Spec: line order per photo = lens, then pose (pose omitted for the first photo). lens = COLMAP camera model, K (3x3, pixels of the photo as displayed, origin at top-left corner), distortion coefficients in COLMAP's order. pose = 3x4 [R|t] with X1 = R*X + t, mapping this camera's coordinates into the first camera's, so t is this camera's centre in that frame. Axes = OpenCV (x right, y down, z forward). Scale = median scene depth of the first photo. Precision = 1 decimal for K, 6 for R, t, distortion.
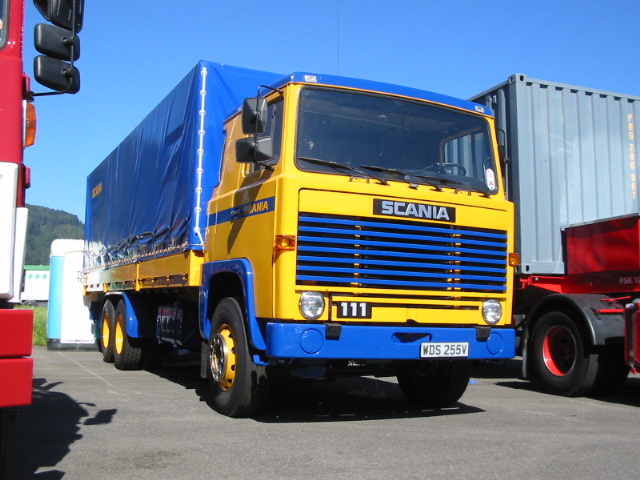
lens RADIAL K [[721.8, 0, 320.0], [0, 721.8, 240.0], [0, 0, 1]] dist [-0.103918, -0.012485]
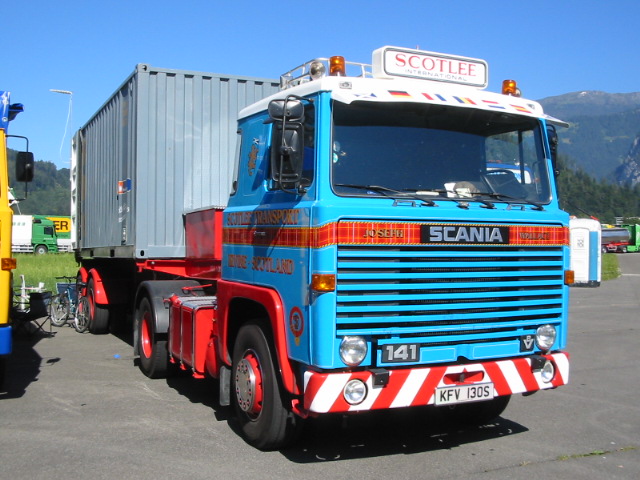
lens RADIAL K [[721.8, 0, 320.0], [0, 721.8, 240.0], [0, 0, 1]] dist [-0.103918, -0.012485]
pose [[0.999689, -0.022846, 0.010003, -0.055466], [0.021705, 0.994520, 0.102270, -0.128455], [-0.012285, -0.102021, 0.994706, 0.129455]]
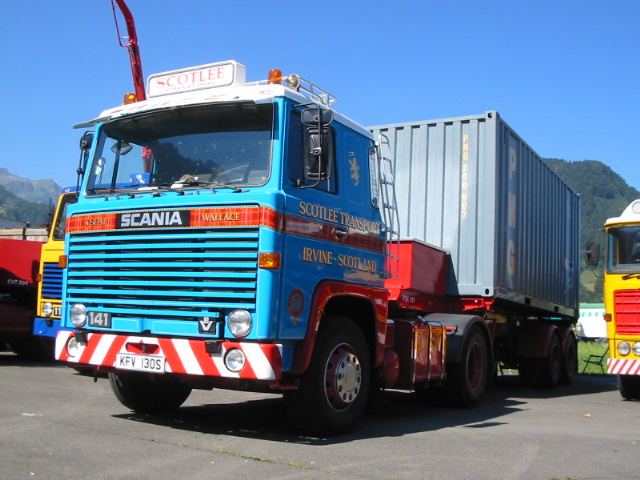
lens RADIAL K [[721.8, 0, 320.0], [0, 721.8, 240.0], [0, 0, 1]] dist [-0.103918, -0.012485]
pose [[0.592479, -0.097241, -0.799695, 1.061309], [0.061624, 0.995250, -0.075363, 0.076232], [0.803225, -0.004630, 0.595657, 0.604908]]
